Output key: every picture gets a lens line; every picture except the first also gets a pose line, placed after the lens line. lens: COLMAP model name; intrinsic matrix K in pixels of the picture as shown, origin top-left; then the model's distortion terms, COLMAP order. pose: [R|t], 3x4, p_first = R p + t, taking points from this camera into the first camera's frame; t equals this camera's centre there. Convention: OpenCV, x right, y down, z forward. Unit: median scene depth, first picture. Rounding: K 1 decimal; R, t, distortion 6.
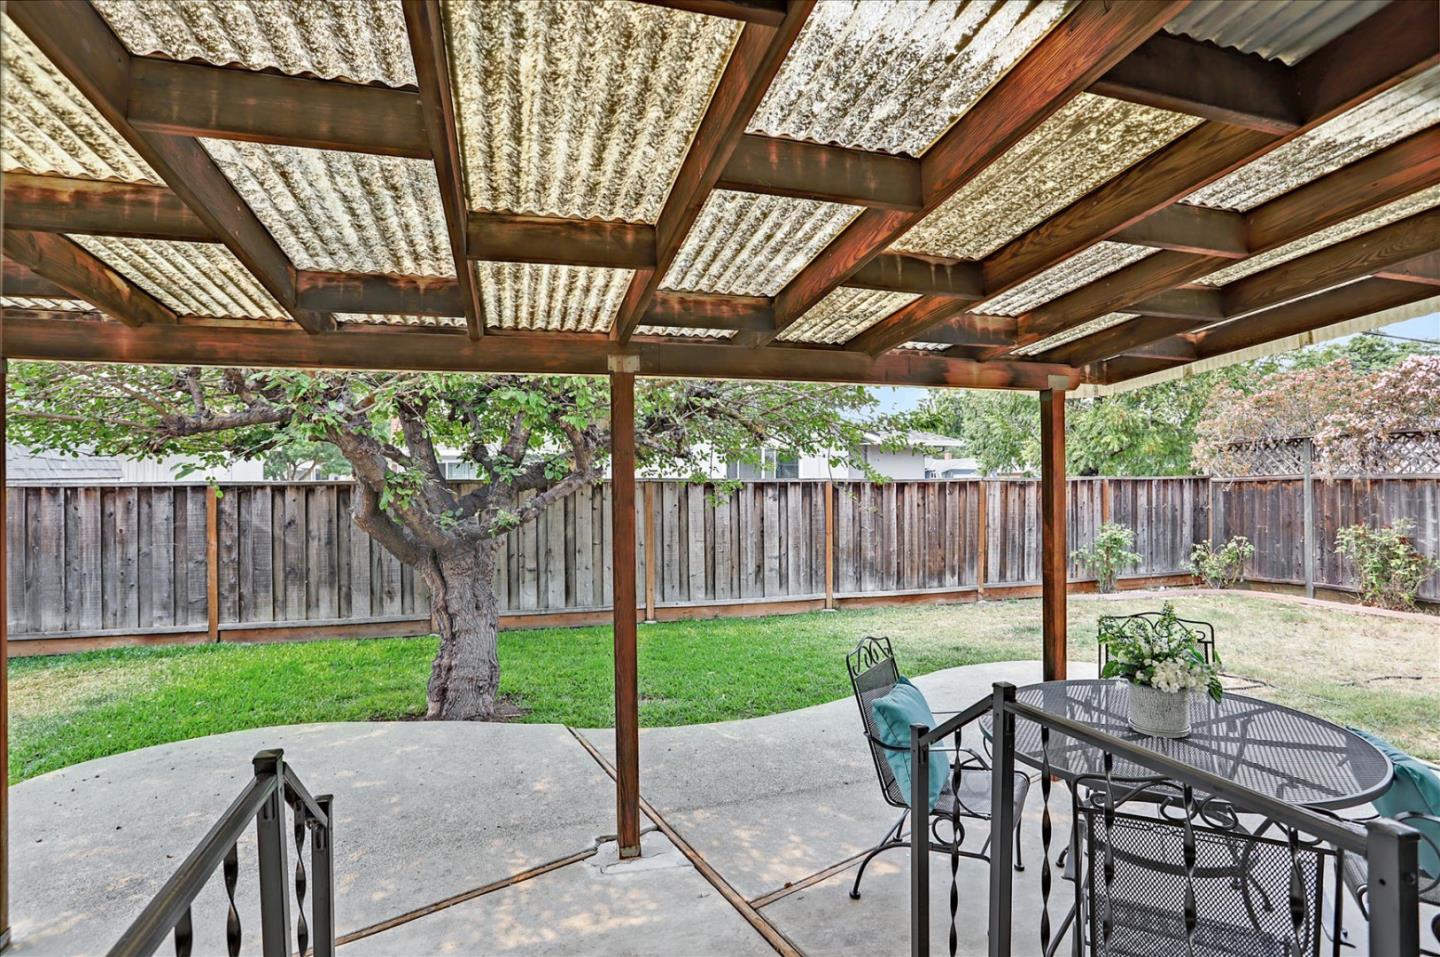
lens RADIAL K [[700.0, 0, 724.8], [0, 700.0, 476.3], [0, 0, 1]] dist [-0.048148, 0.014316]
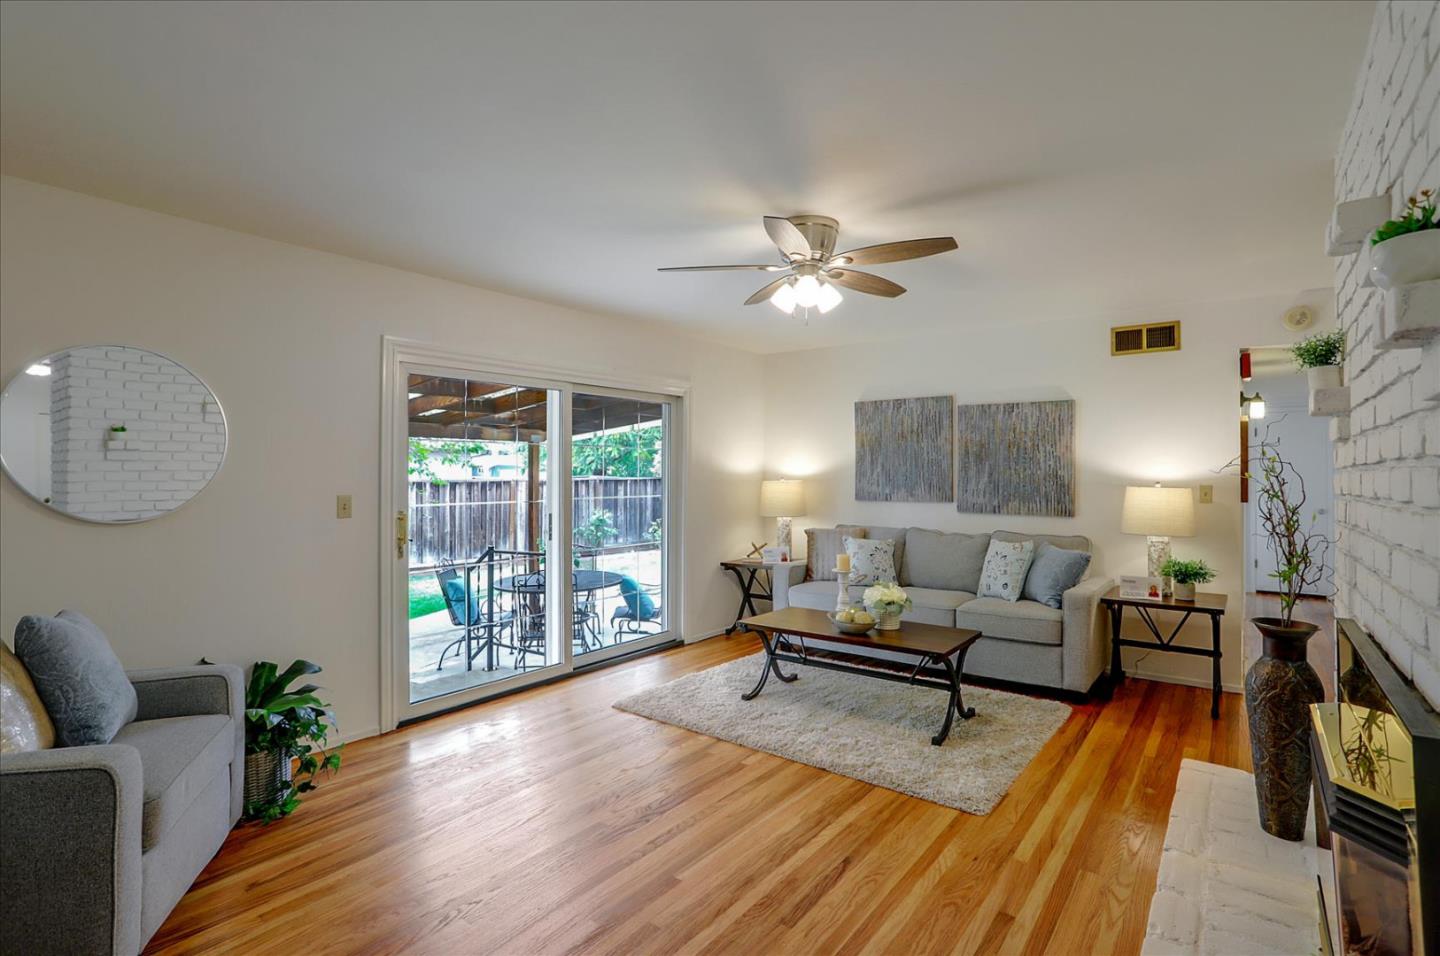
lens RADIAL K [[700.0, 0, 729.2], [0, 700.0, 473.3], [0, 0, 1]] dist [-0.048148, 0.014316]
pose [[0.806067, 0.006962, 0.591784, -0.113181], [-0.011186, 0.999931, 0.003473, -0.019046], [-0.591719, -0.009419, 0.806089, -0.401789]]
